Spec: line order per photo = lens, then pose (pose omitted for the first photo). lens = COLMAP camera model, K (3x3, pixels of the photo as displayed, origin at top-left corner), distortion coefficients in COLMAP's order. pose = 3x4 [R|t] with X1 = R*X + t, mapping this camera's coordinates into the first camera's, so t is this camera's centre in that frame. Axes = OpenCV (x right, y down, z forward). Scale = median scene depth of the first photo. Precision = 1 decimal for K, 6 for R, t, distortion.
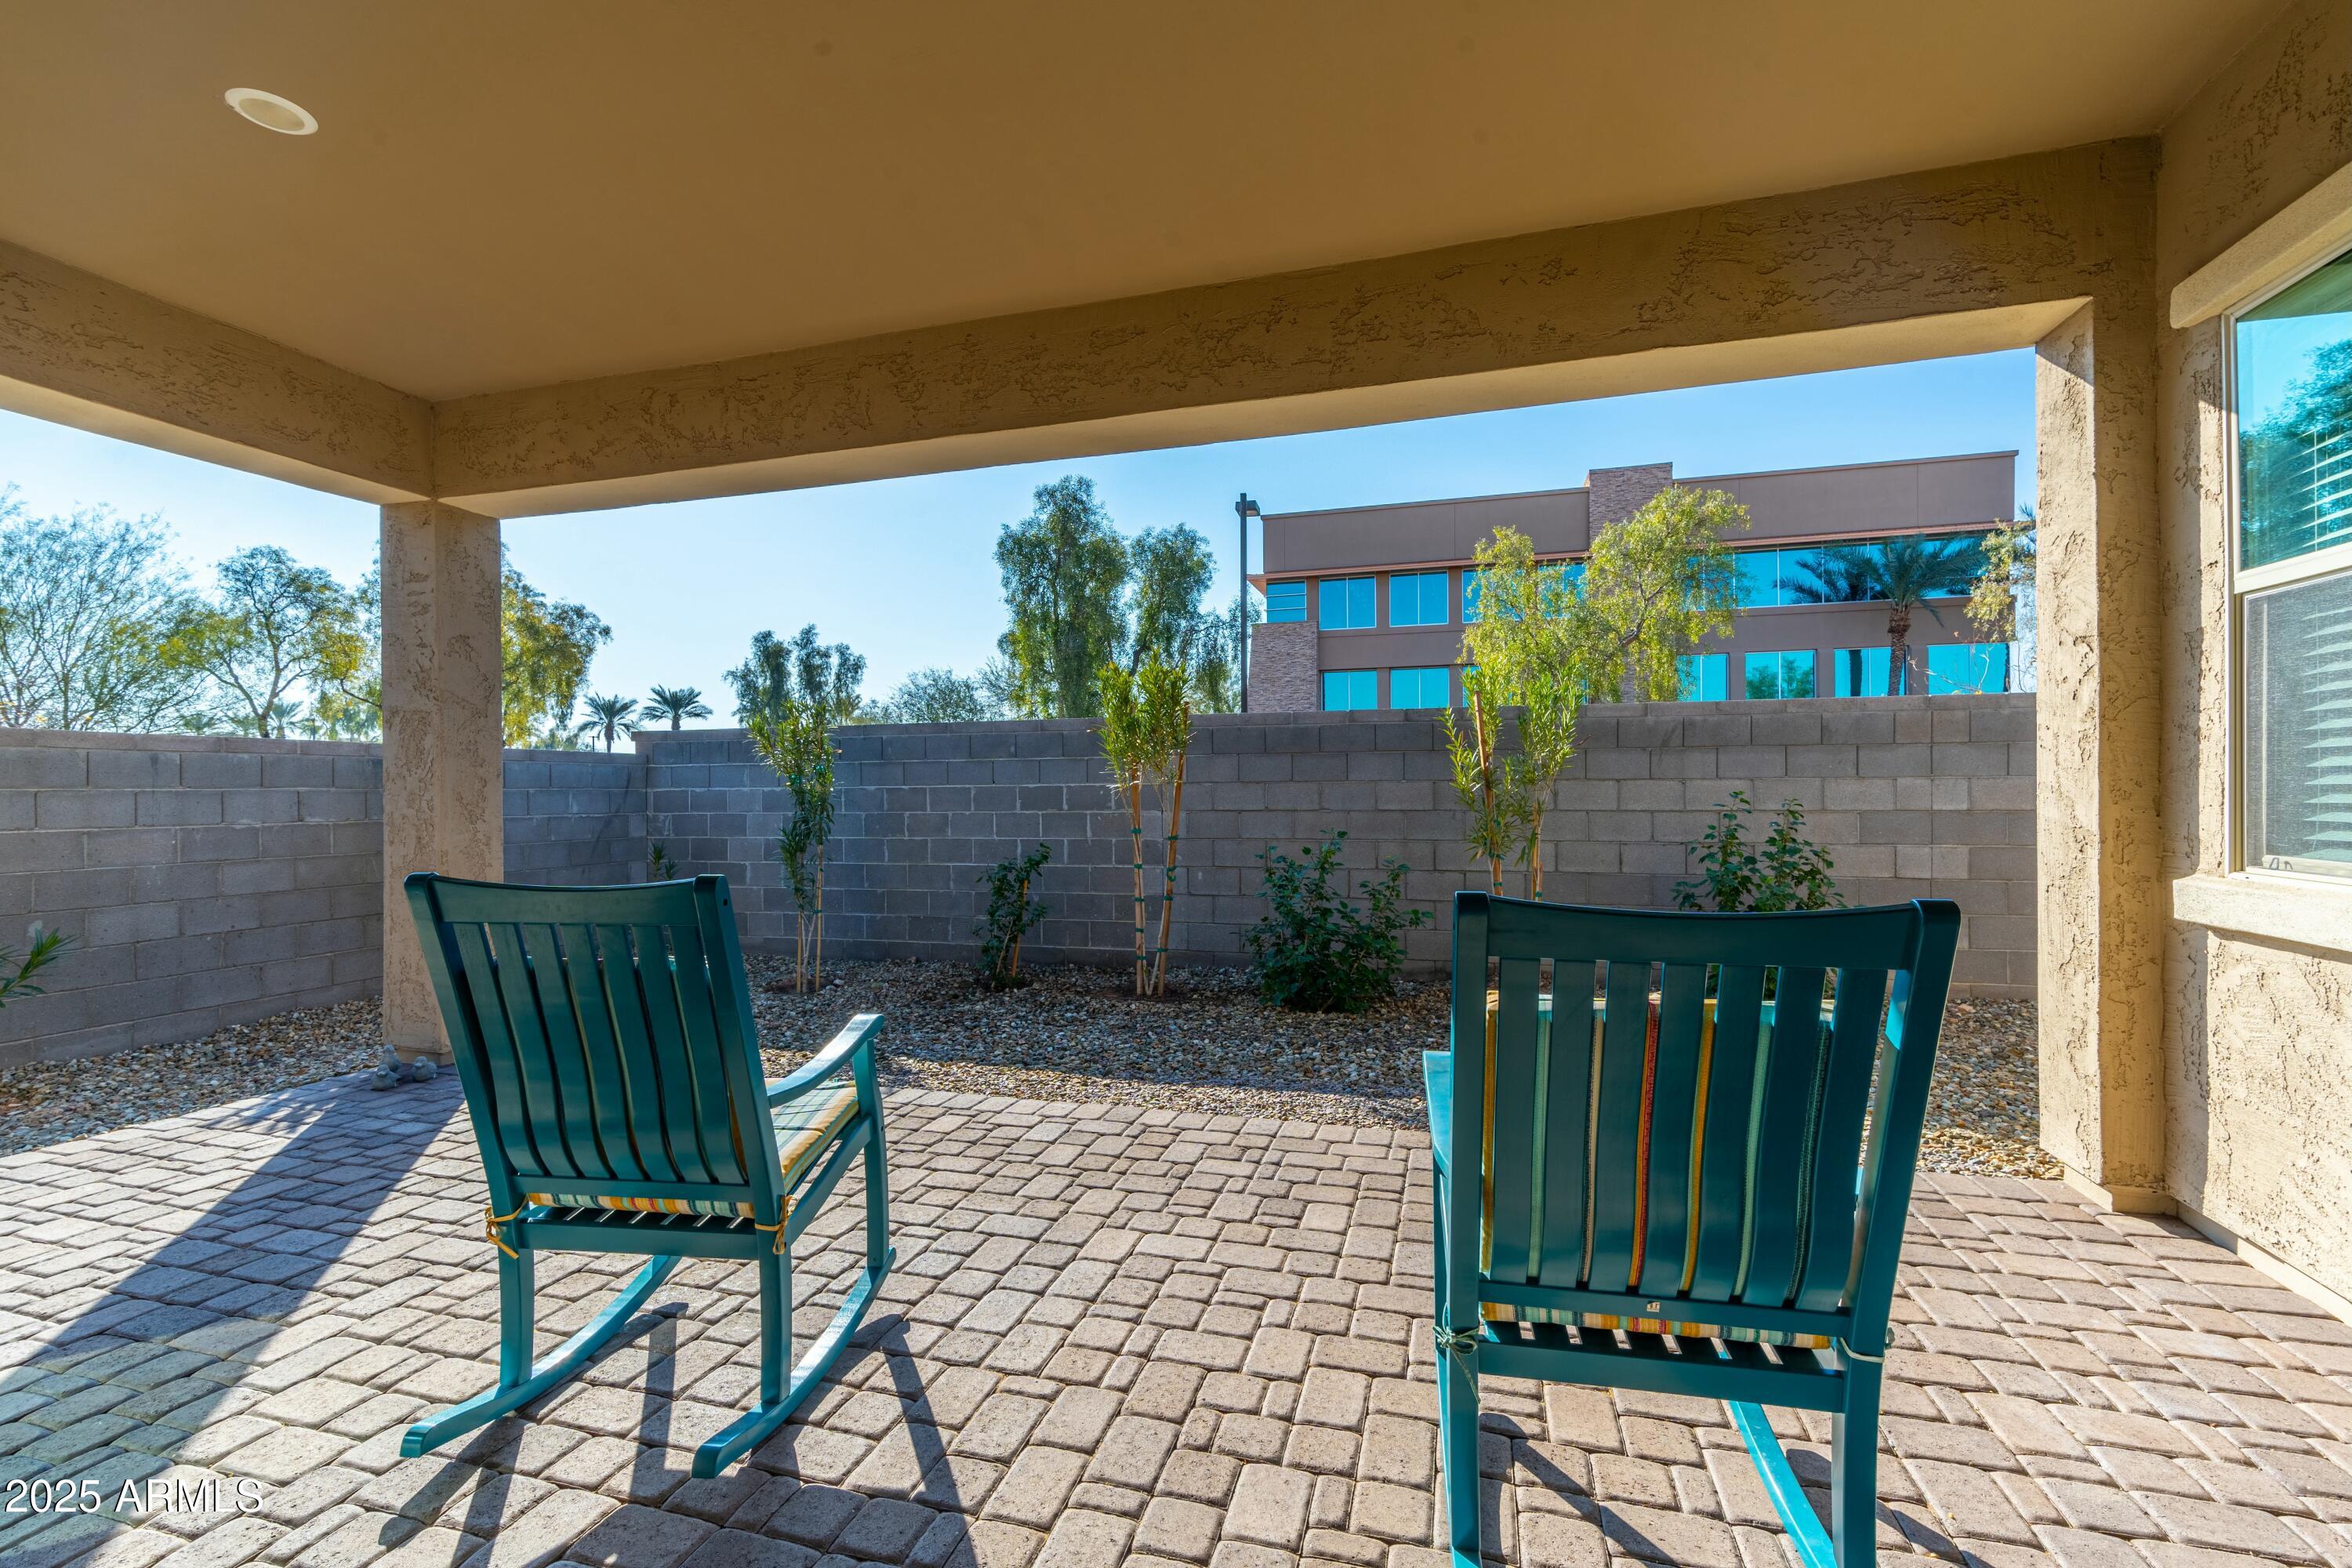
lens RADIAL K [[1010.7, 0, 1170.6], [0, 1010.7, 783.3], [0, 0, 1]] dist [0.003241, -0.000350]
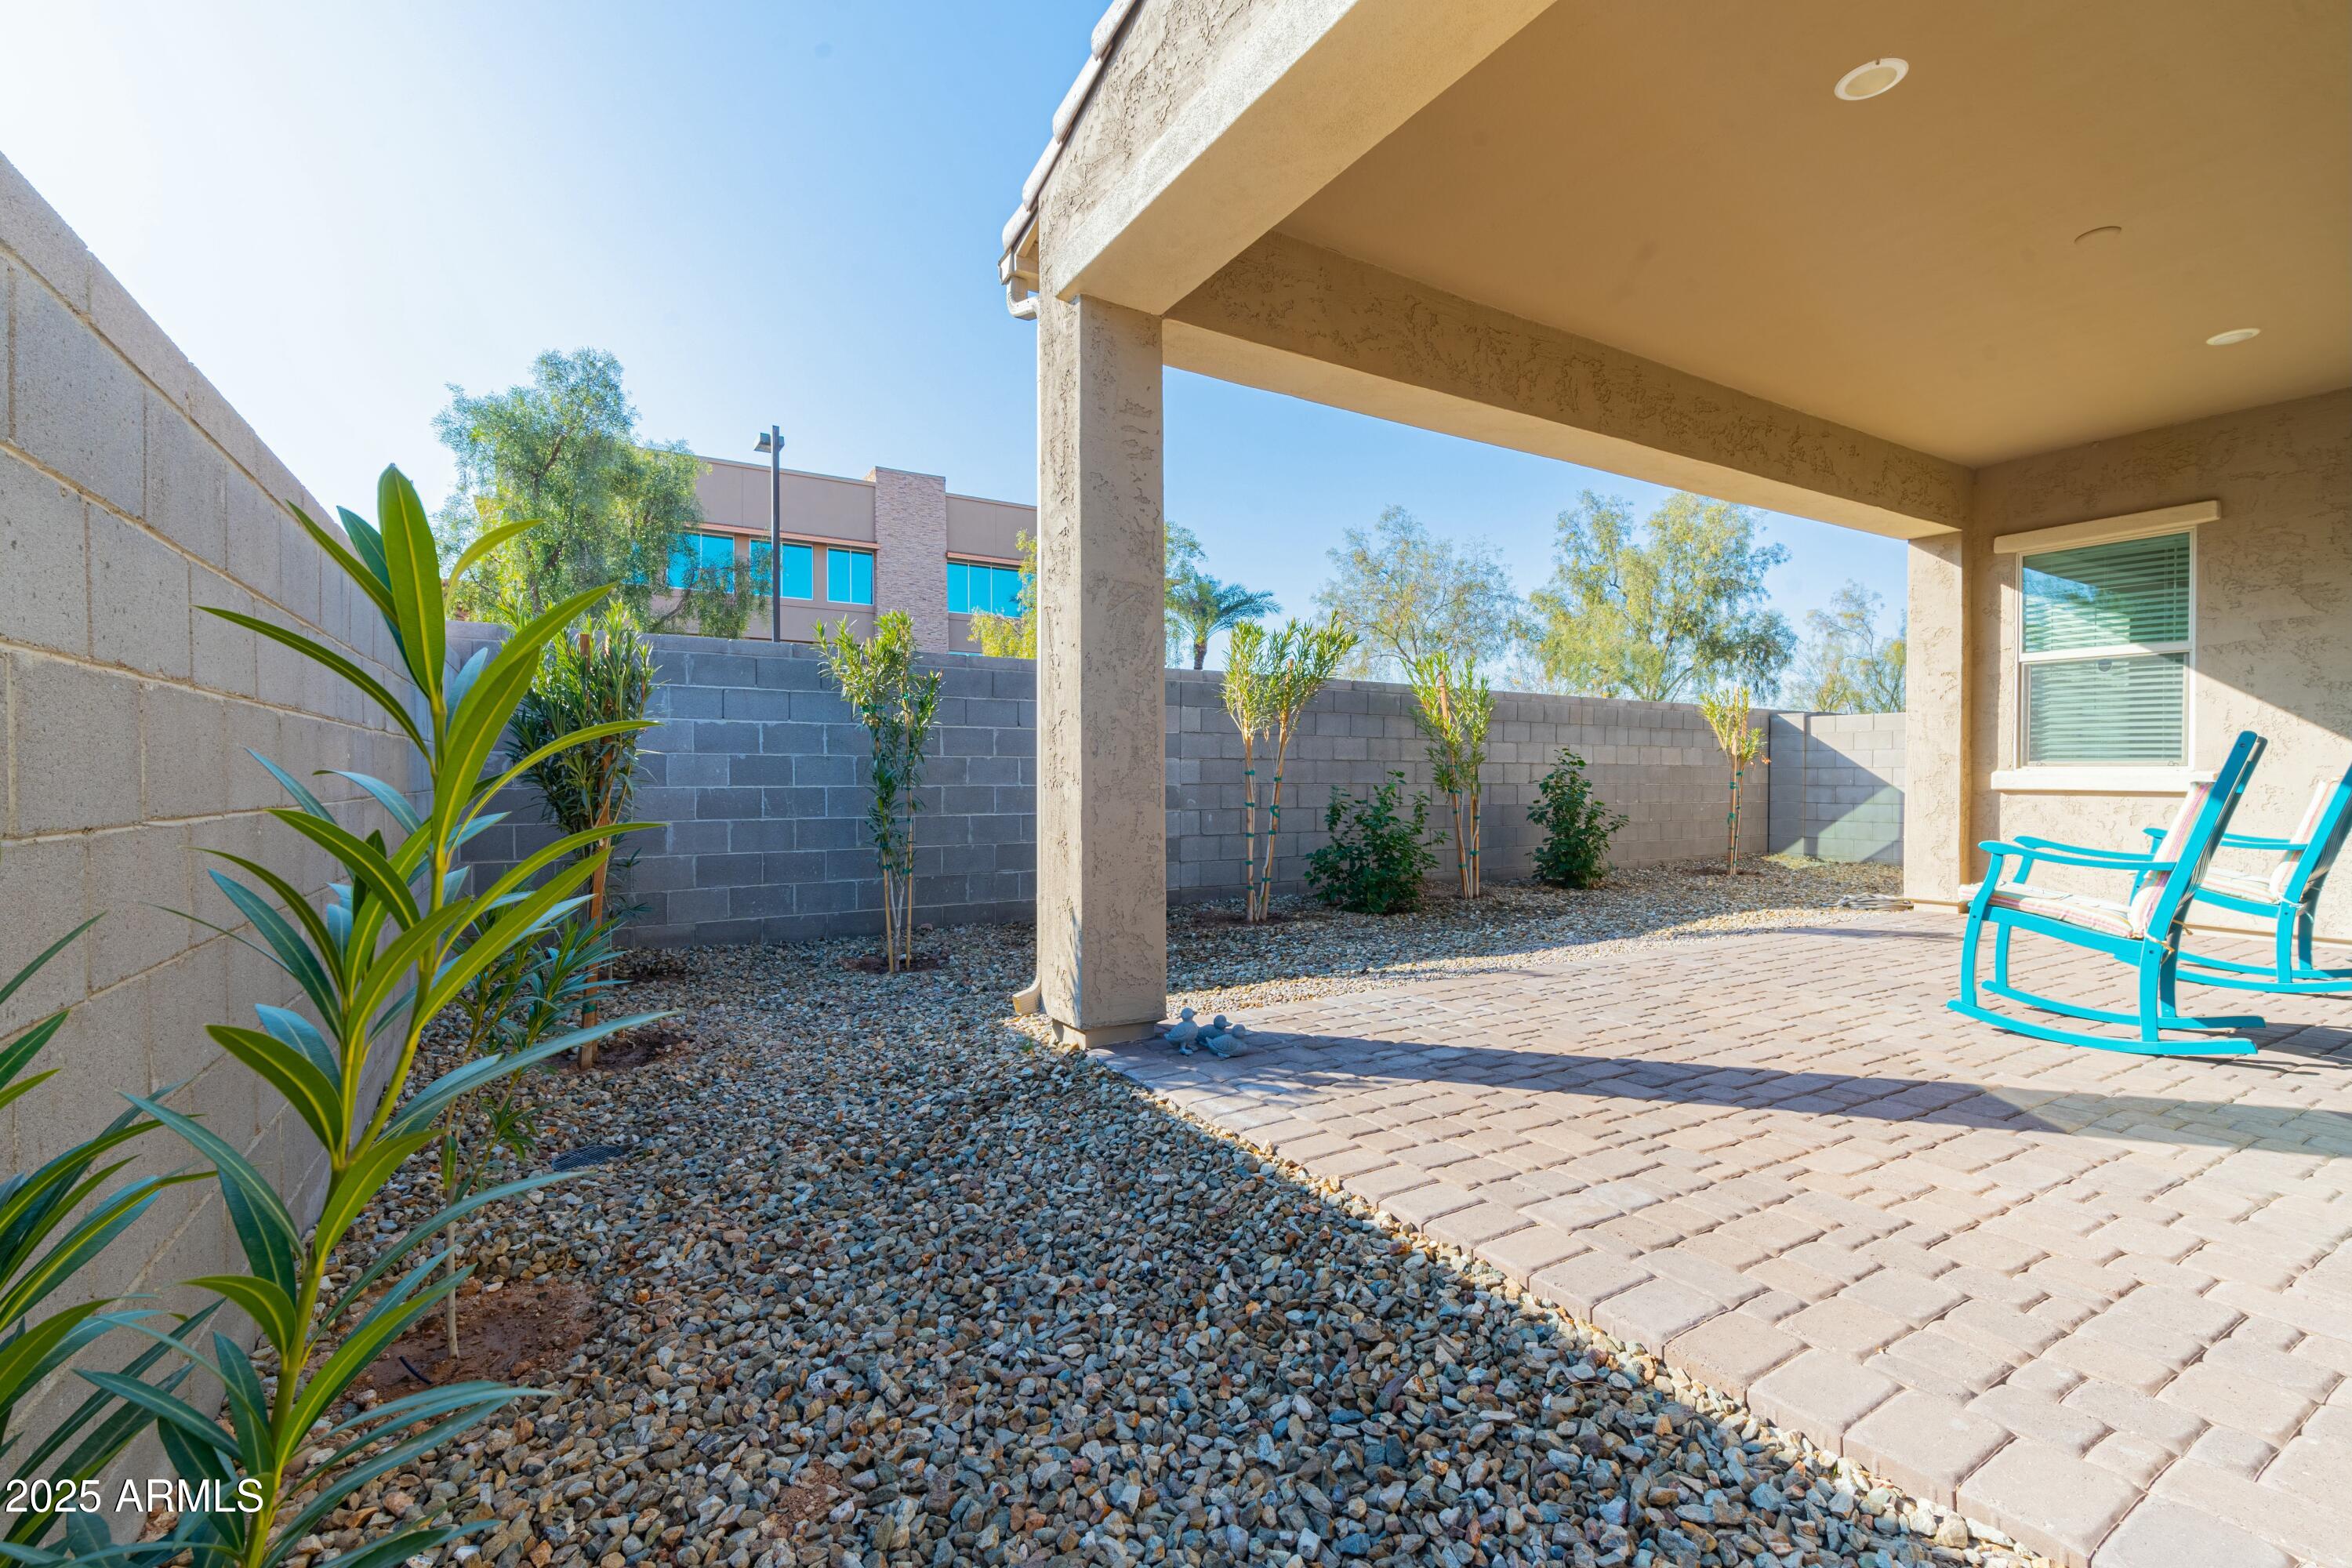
lens RADIAL K [[1010.7, 0, 1174.1], [0, 1010.7, 784.6], [0, 0, 1]] dist [0.003241, -0.000350]
pose [[0.676952, 0.002006, 0.736024, -1.957831], [-0.012784, 0.999877, 0.009033, 0.112427], [-0.735916, -0.015524, 0.676895, 0.691237]]
